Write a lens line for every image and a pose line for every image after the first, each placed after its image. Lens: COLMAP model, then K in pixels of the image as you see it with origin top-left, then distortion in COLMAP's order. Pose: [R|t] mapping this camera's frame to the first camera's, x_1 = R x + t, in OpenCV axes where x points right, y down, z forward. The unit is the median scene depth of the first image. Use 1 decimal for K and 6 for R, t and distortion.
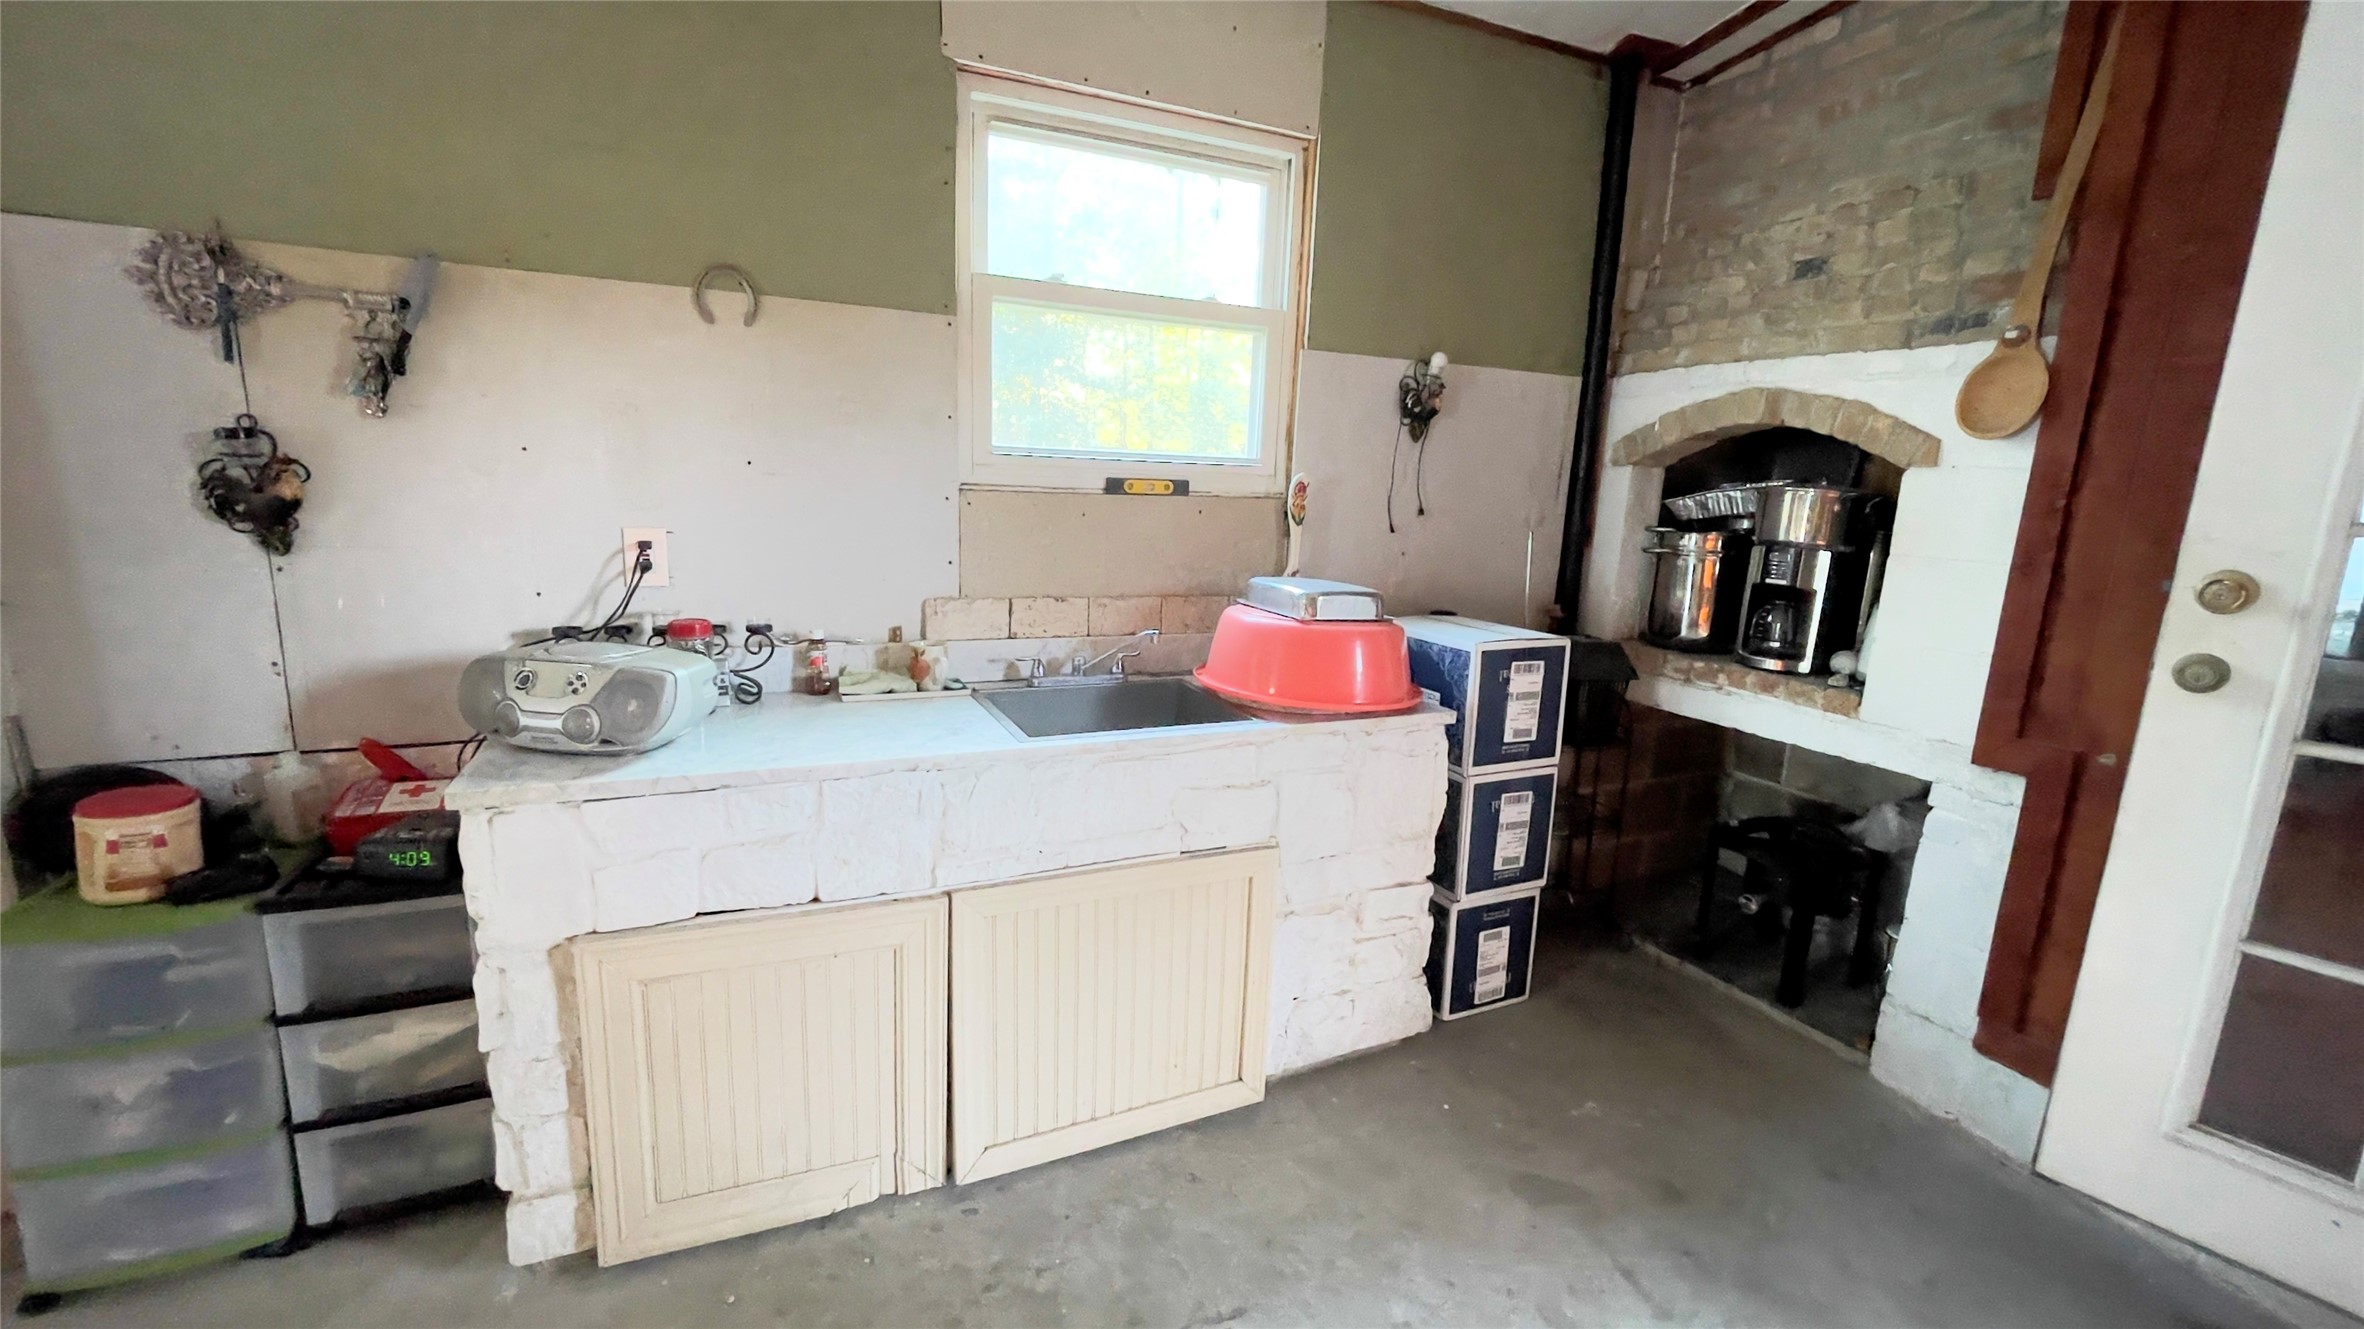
lens RADIAL K [[961.1, 0, 1184.0], [0, 961.1, 658.6], [0, 0, 1]] dist [-0.006346, -0.000024]
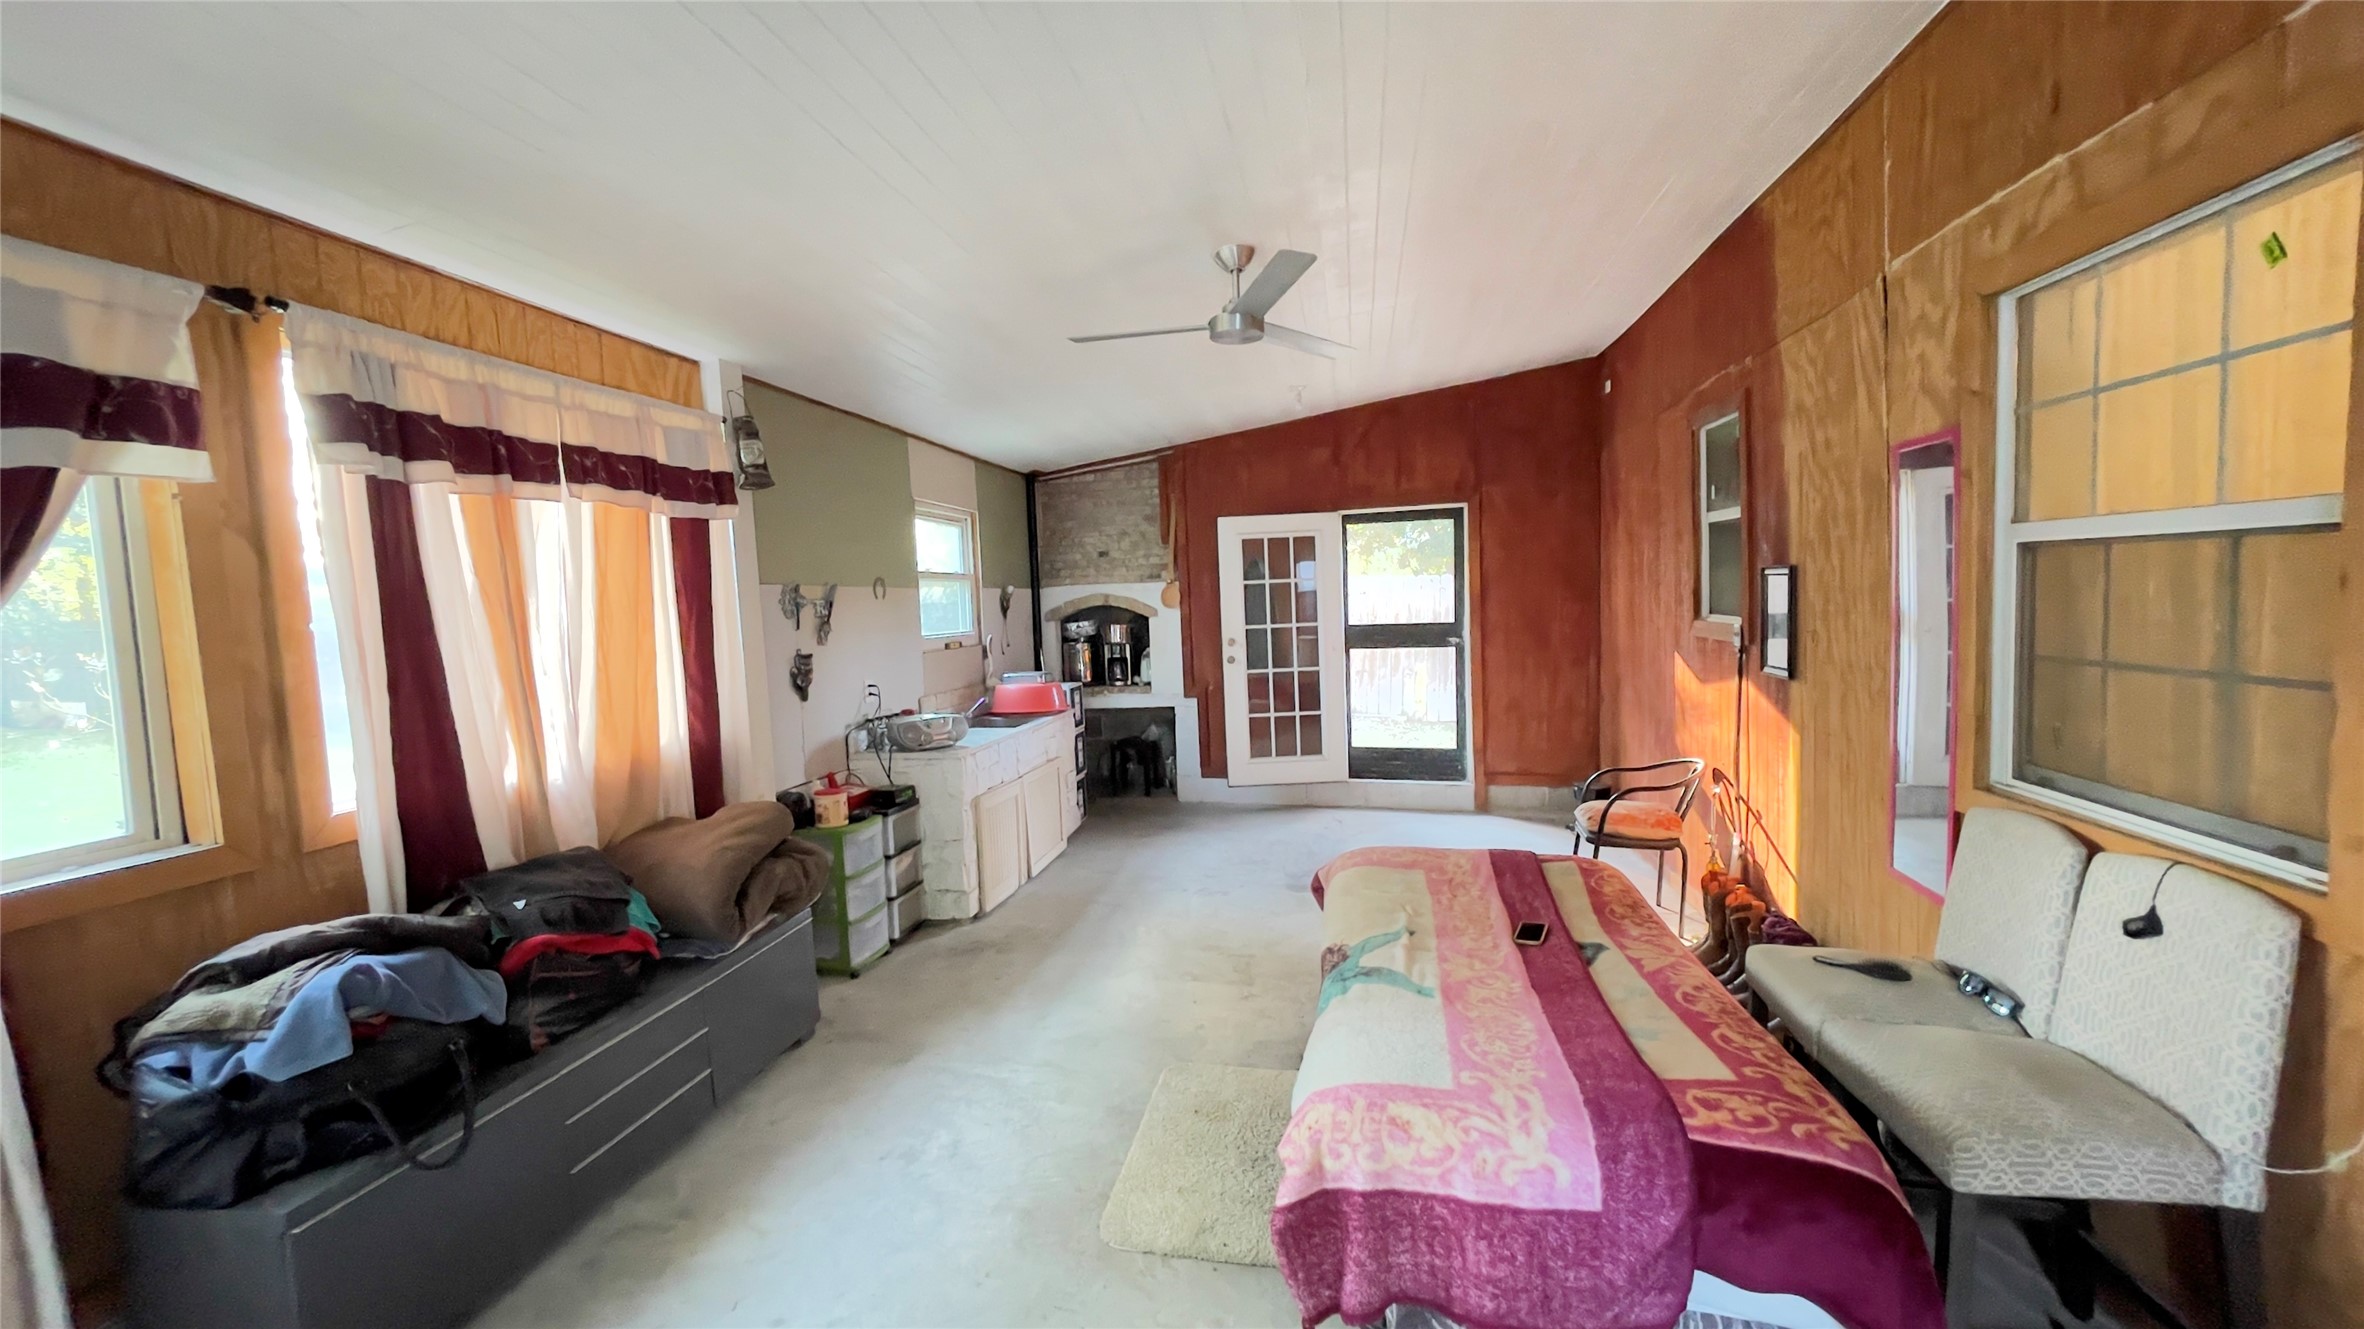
lens RADIAL K [[961.1, 0, 1184.0], [0, 961.1, 658.6], [0, 0, 1]] dist [-0.006346, -0.000024]
pose [[0.572500, -0.110104, 0.812478, -1.783592], [0.215040, 0.976416, -0.019204, 0.032324], [-0.791203, 0.185709, 0.582675, -0.958061]]
